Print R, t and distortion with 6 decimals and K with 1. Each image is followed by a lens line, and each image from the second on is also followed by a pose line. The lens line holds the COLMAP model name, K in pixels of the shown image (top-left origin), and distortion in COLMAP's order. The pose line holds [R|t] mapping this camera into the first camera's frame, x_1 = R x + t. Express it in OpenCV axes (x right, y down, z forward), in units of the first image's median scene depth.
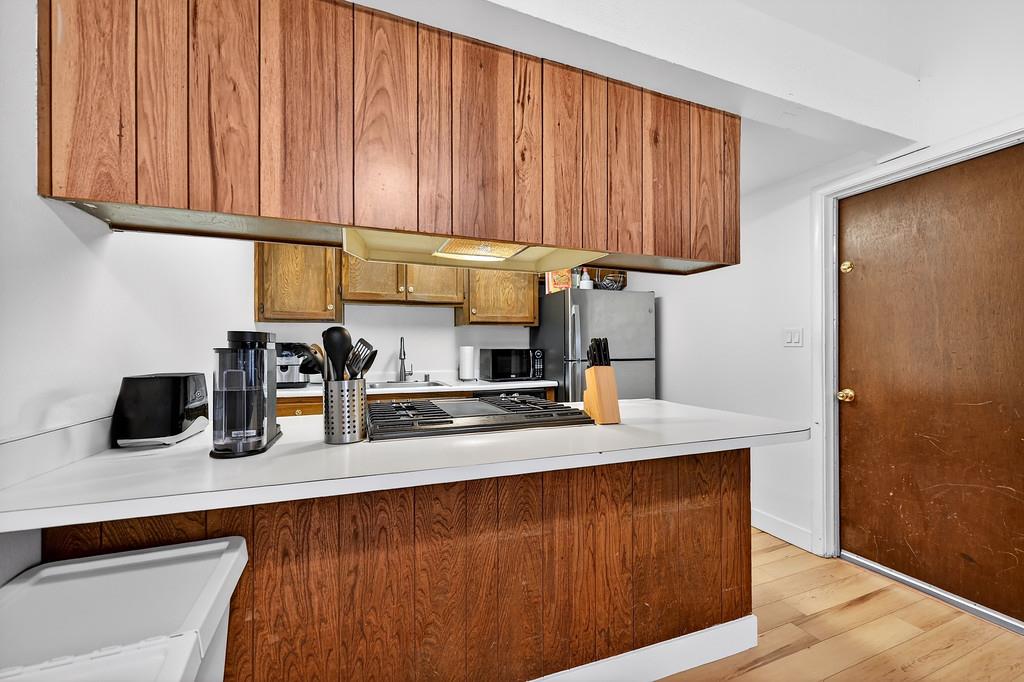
lens RADIAL K [[412.7, 0, 510.2], [0, 412.7, 346.7], [0, 0, 1]] dist [-0.005601, 0.001227]
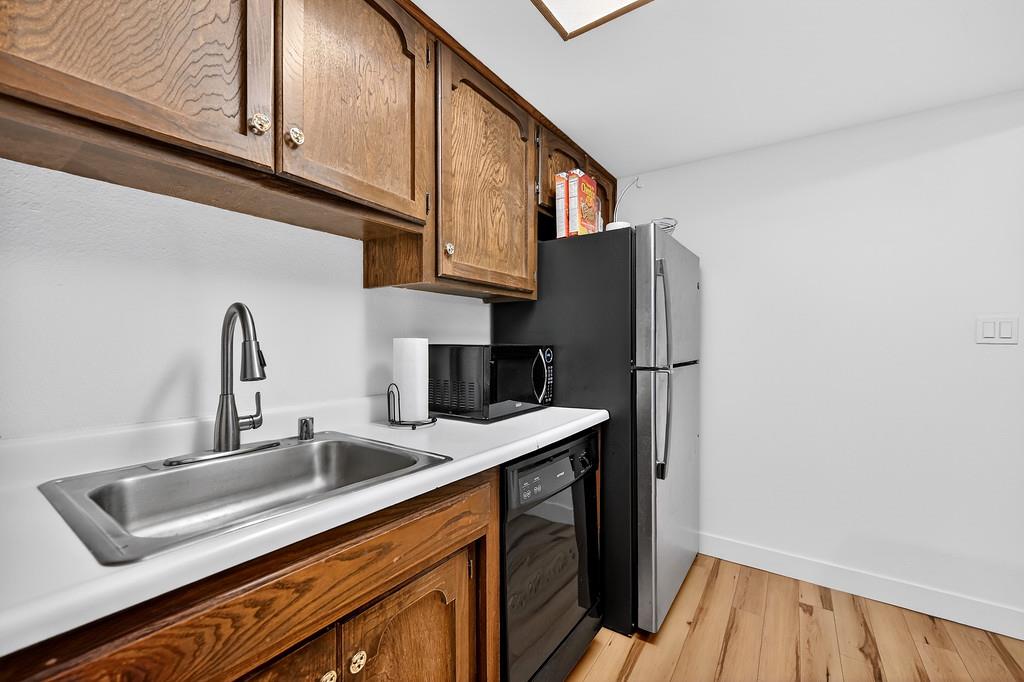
lens RADIAL K [[412.7, 0, 513.3], [0, 412.7, 343.7], [0, 0, 1]] dist [-0.005601, 0.001227]
pose [[0.835891, 0.006054, 0.548862, -0.247034], [-0.007618, 0.999971, 0.000571, 0.004057], [-0.548843, -0.004658, 0.835913, 0.623328]]
